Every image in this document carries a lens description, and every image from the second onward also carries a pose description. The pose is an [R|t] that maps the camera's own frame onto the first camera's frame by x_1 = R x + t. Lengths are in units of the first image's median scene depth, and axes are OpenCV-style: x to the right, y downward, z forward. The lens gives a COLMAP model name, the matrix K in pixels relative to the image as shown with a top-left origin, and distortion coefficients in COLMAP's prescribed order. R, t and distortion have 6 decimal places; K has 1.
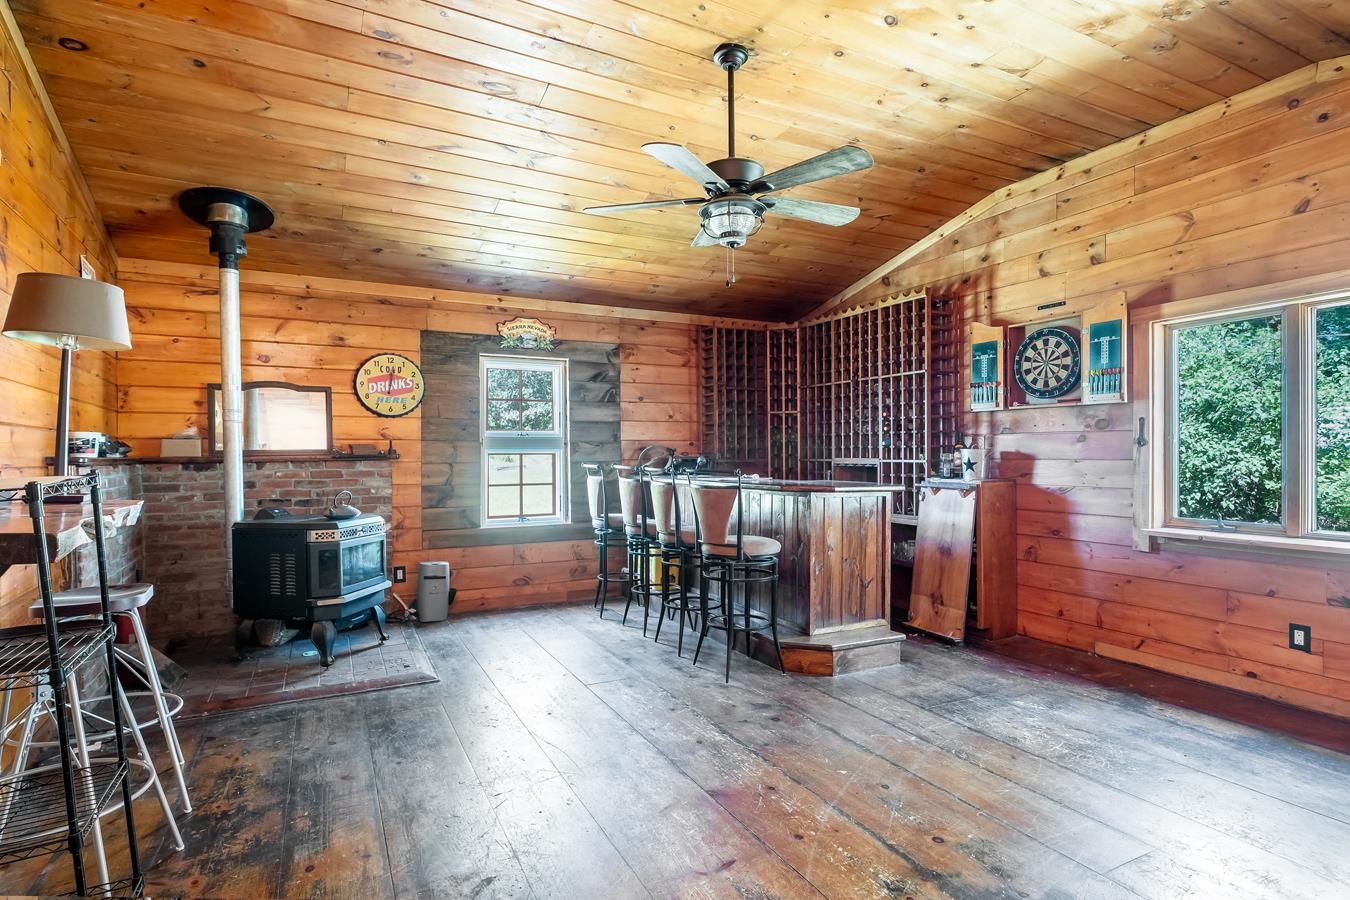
lens RADIAL K [[668.0, 0, 675.0], [0, 668.0, 450.0], [0, 0, 1]] dist [0.000844, 0.000272]
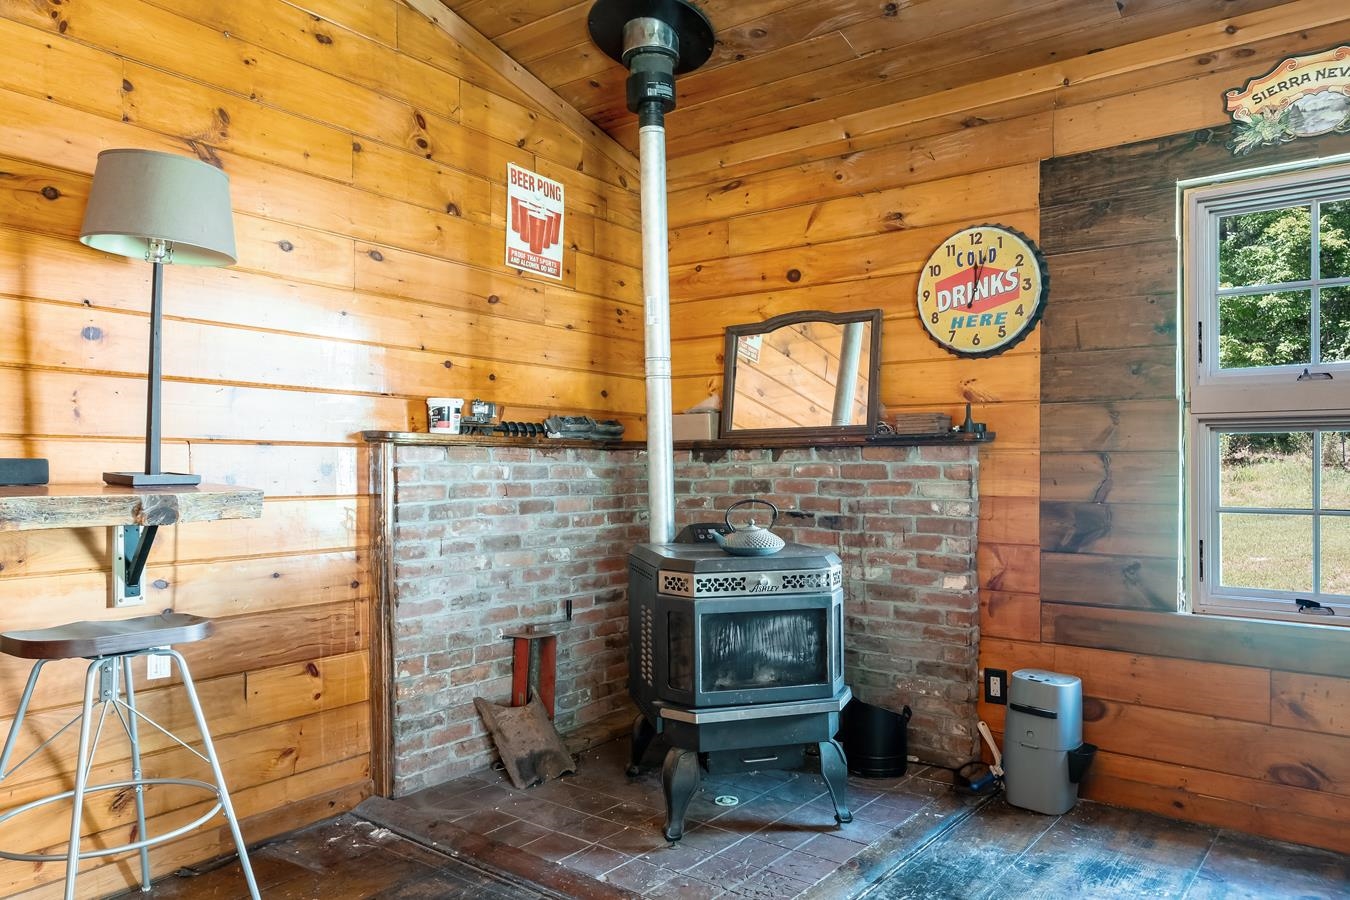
lens RADIAL K [[967.5, 0, 675.0], [0, 967.5, 450.0], [0, 0, 1]] dist [0.009838, 0.005597]
pose [[0.443098, -0.005855, -0.896454, 0.105514], [0.000344, 0.999980, -0.006361, 0.023008], [0.896473, 0.002511, 0.443091, 0.495711]]
